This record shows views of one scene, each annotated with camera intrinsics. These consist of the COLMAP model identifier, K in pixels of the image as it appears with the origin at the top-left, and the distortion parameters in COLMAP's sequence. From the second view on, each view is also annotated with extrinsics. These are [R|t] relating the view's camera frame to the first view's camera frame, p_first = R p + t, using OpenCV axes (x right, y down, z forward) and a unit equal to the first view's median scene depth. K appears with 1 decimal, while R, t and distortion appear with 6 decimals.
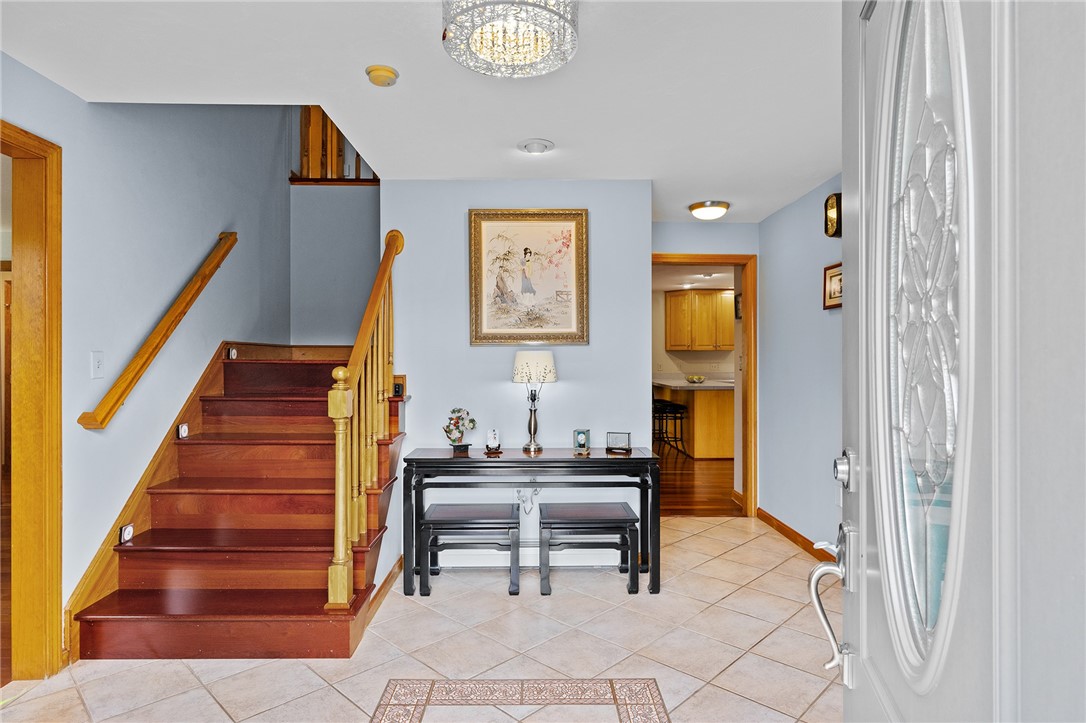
lens RADIAL K [[585.2, 0, 543.0], [0, 585.2, 361.5], [0, 0, 1]] dist [-0.018452, 0.000466]
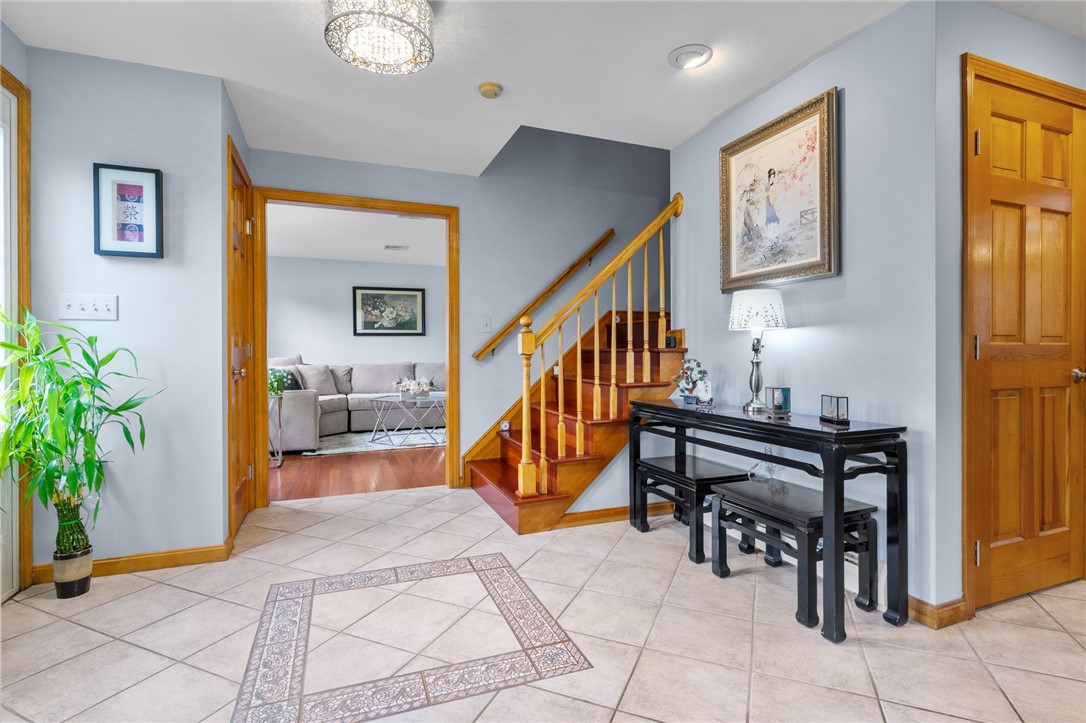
lens RADIAL K [[525.3, 0, 544.1], [0, 525.3, 351.9], [0, 0, 1]] dist [0.001281, -0.000224]
pose [[0.348906, -0.003467, -0.937151, 0.582322], [0.008426, 0.999964, -0.000562, 0.065857], [0.937120, -0.007700, 0.348923, 0.455559]]
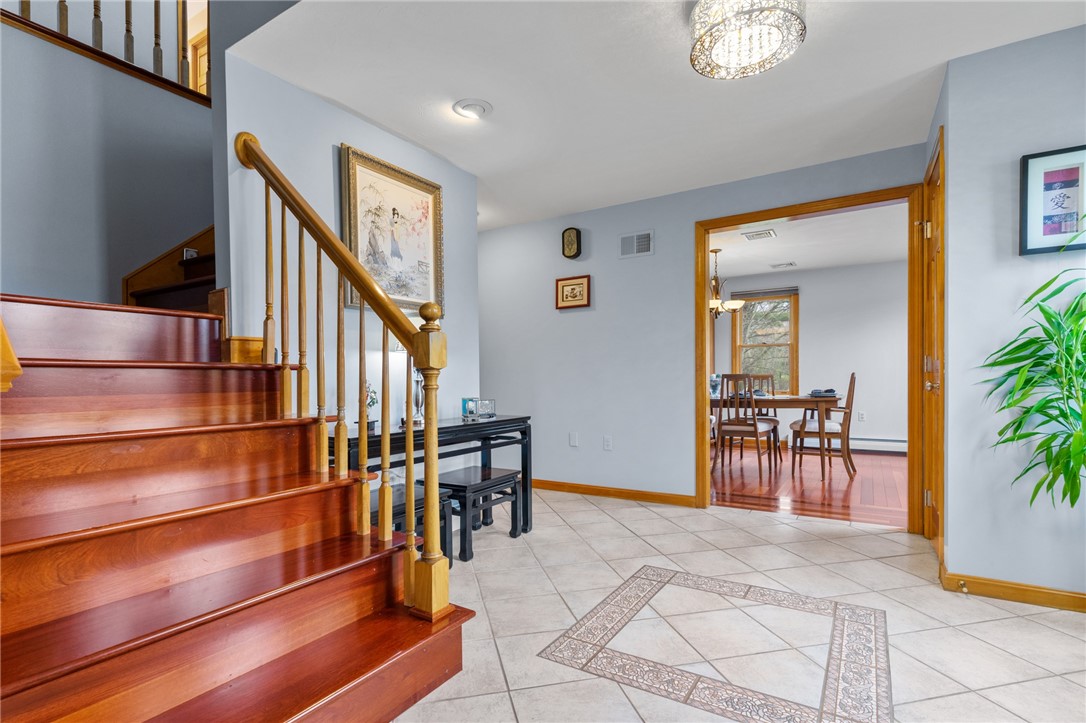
lens RADIAL K [[517.0, 0, 546.0], [0, 517.0, 381.7], [0, 0, 1]] dist [0.004462, 0.002469]
pose [[0.543989, -0.012133, 0.839005, -0.613821], [0.005909, 0.999926, 0.010629, 0.076457], [-0.839072, -0.000825, 0.544020, 0.368215]]
